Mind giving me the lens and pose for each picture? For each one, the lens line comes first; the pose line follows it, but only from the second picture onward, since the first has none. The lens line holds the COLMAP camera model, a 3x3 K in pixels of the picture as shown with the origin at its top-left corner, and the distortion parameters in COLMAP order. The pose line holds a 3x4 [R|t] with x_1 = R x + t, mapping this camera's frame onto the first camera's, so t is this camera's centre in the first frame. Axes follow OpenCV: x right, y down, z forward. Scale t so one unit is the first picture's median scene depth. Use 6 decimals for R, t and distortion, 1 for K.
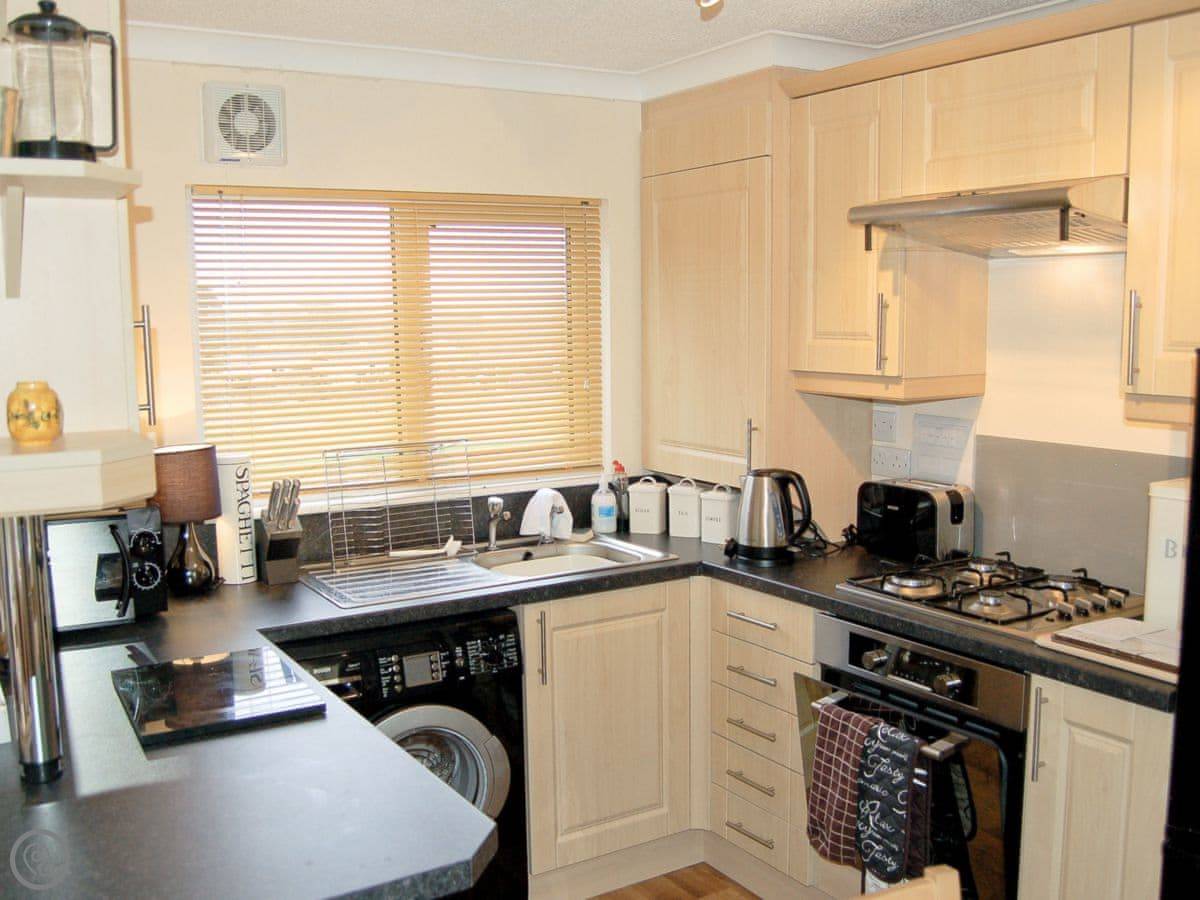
lens RADIAL K [[1253.7, 0, 600.0], [0, 1253.7, 450.0], [0, 0, 1]] dist [0.003982, 0.003938]
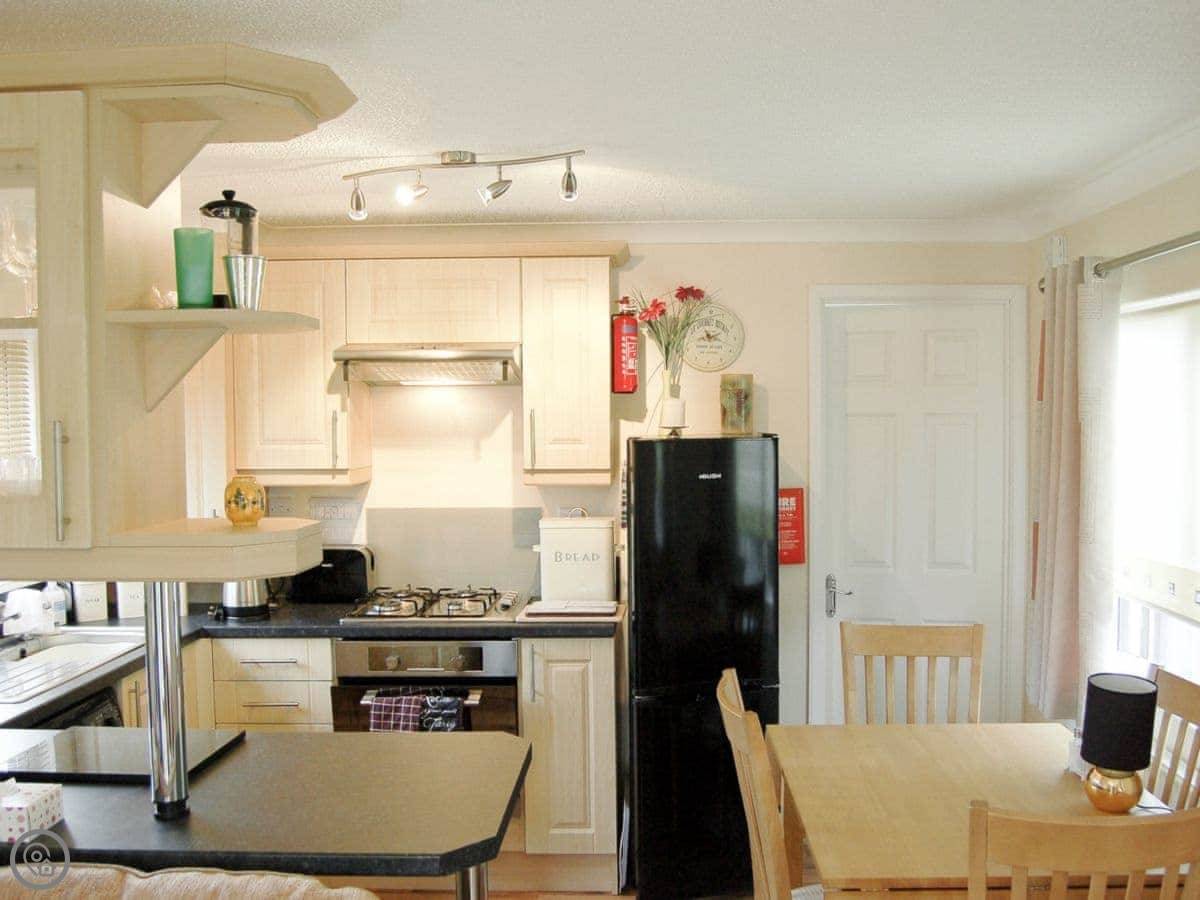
lens RADIAL K [[1253.7, 0, 600.0], [0, 1253.7, 450.0], [0, 0, 1]] dist [0.003982, 0.003938]
pose [[0.554635, -0.023111, 0.831773, -0.806457], [0.100892, 0.994107, -0.039654, 0.005828], [-0.825954, 0.105913, 0.553698, -0.022782]]
